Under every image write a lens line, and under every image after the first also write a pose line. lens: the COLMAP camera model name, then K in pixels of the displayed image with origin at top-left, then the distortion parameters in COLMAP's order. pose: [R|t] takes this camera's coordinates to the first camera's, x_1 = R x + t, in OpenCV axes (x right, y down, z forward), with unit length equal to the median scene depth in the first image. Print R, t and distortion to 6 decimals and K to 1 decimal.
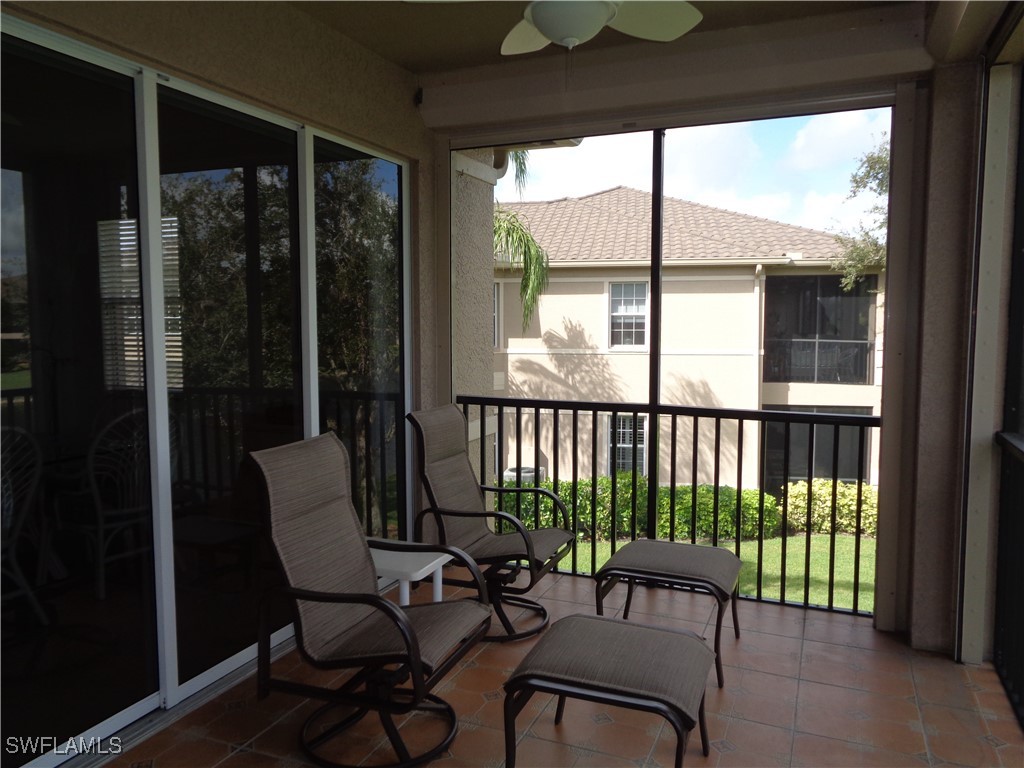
lens RADIAL K [[754.7, 0, 512.4], [0, 754.7, 387.6], [0, 0, 1]] dist [0.000134, -0.000064]
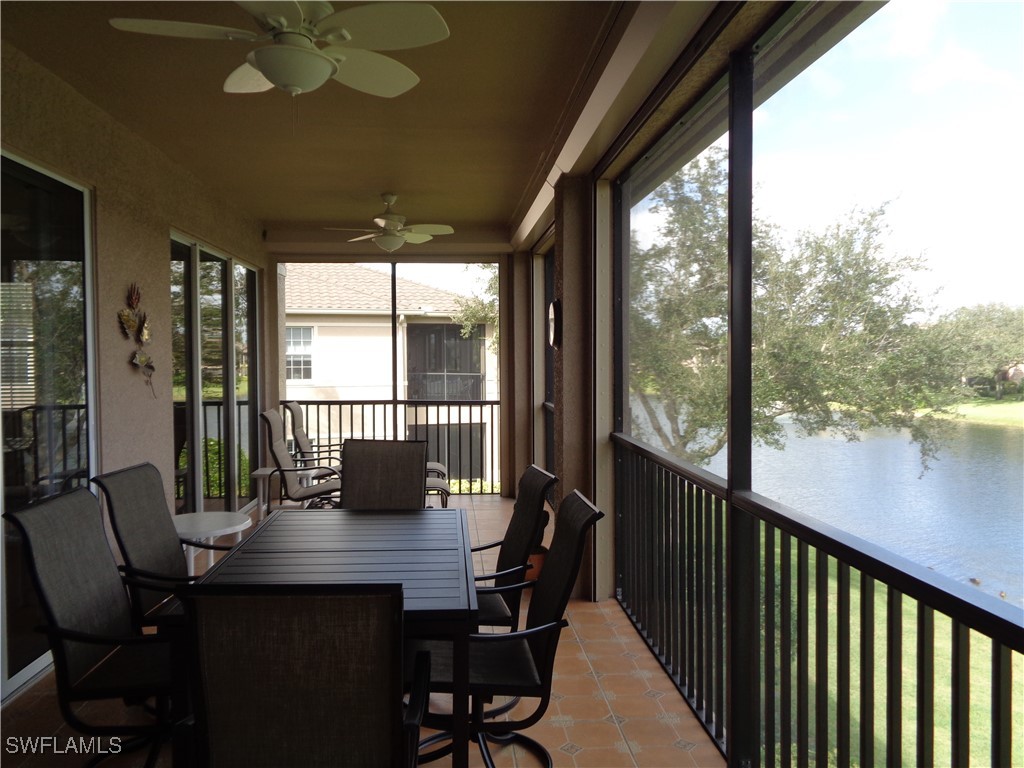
lens RADIAL K [[762.6, 0, 508.4], [0, 762.6, 380.9], [0, 0, 1]] dist [0.001334, 0.000638]
pose [[0.884791, -0.016951, 0.465681, -0.121851], [0.045055, 0.997768, -0.049283, 0.021439], [-0.463806, 0.064587, 0.883580, -0.228400]]
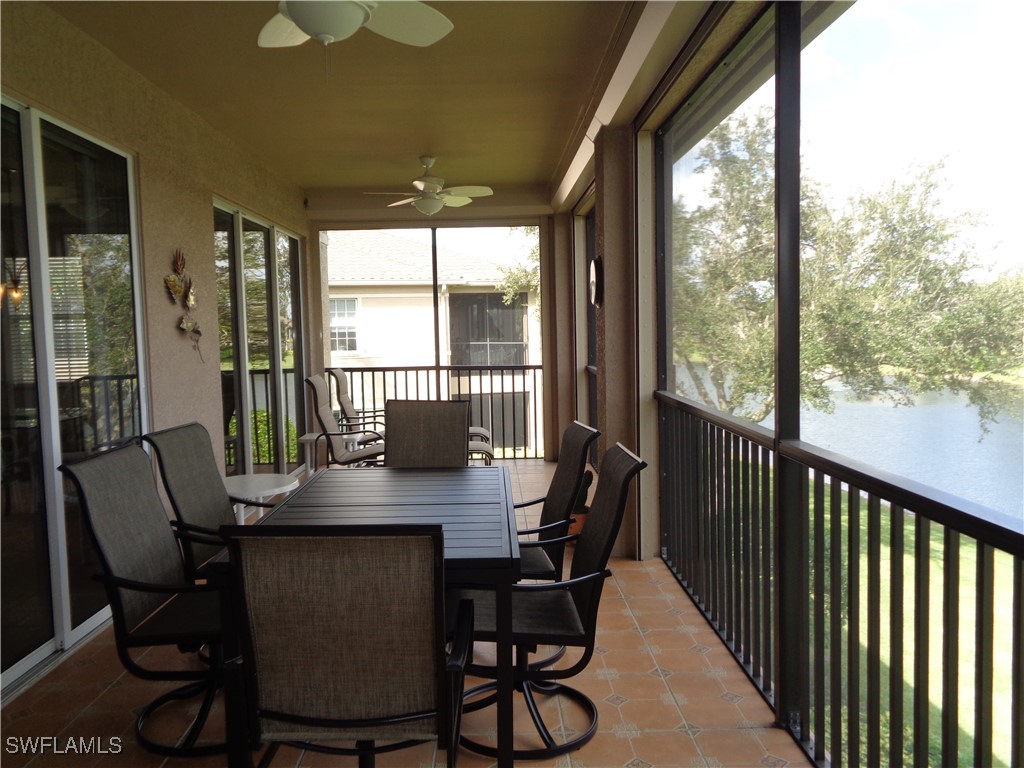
lens RADIAL K [[761.9, 0, 508.3], [0, 761.9, 380.2], [0, 0, 1]] dist [0.000760, 0.005872]
pose [[0.909475, -0.046147, 0.413190, -0.120363], [0.057598, 0.998223, -0.015294, 0.025878], [-0.411750, 0.037708, 0.910516, -0.226682]]
